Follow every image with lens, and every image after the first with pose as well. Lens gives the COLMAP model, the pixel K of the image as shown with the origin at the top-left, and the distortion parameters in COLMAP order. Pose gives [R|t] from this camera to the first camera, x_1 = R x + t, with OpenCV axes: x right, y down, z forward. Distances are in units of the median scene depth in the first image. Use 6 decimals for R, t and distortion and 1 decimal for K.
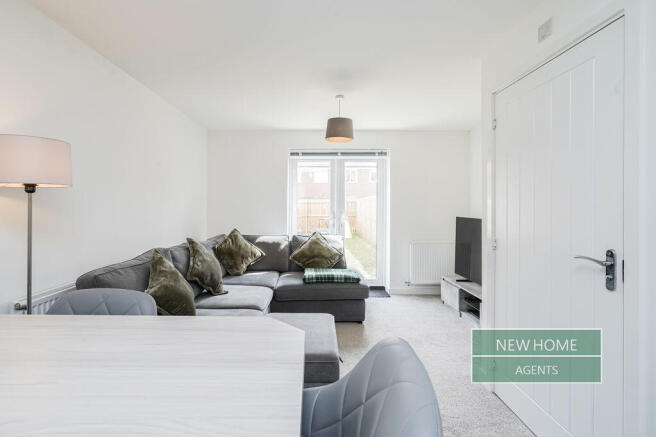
lens RADIAL K [[310.0, 0, 324.8], [0, 310.0, 208.9], [0, 0, 1]] dist [-0.001042, 0.000434]
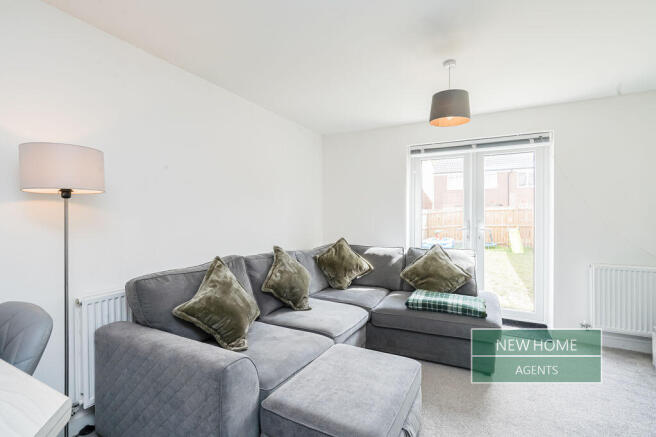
lens RADIAL K [[307.0, 0, 328.0], [0, 307.0, 218.5], [0, 0, 1]] dist [-0.029637, 0.018570]
pose [[0.875247, -0.000171, -0.483677, 0.118966], [0.000158, 1.000000, -0.000068, 0.006494], [0.483677, -0.000017, 0.875247, 0.185643]]
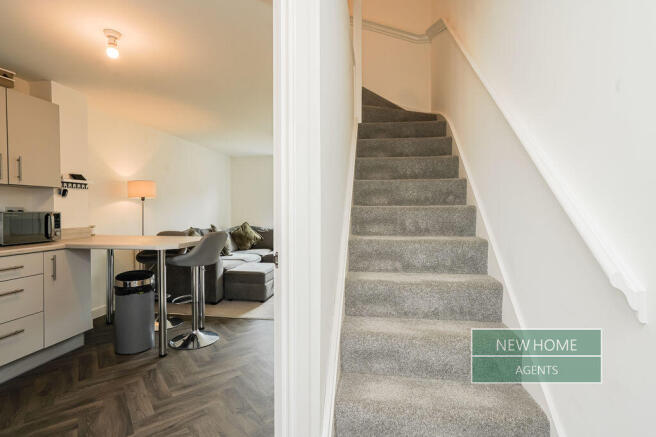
lens RADIAL K [[316.4, 0, 328.0], [0, 316.4, 218.5], [0, 0, 1]] dist [0.002491, 0.000478]
pose [[0.986519, 0.002043, -0.163636, 0.396386], [0.000725, 0.999858, 0.016852, 0.020498], [0.163647, -0.016743, 0.986377, -0.529211]]
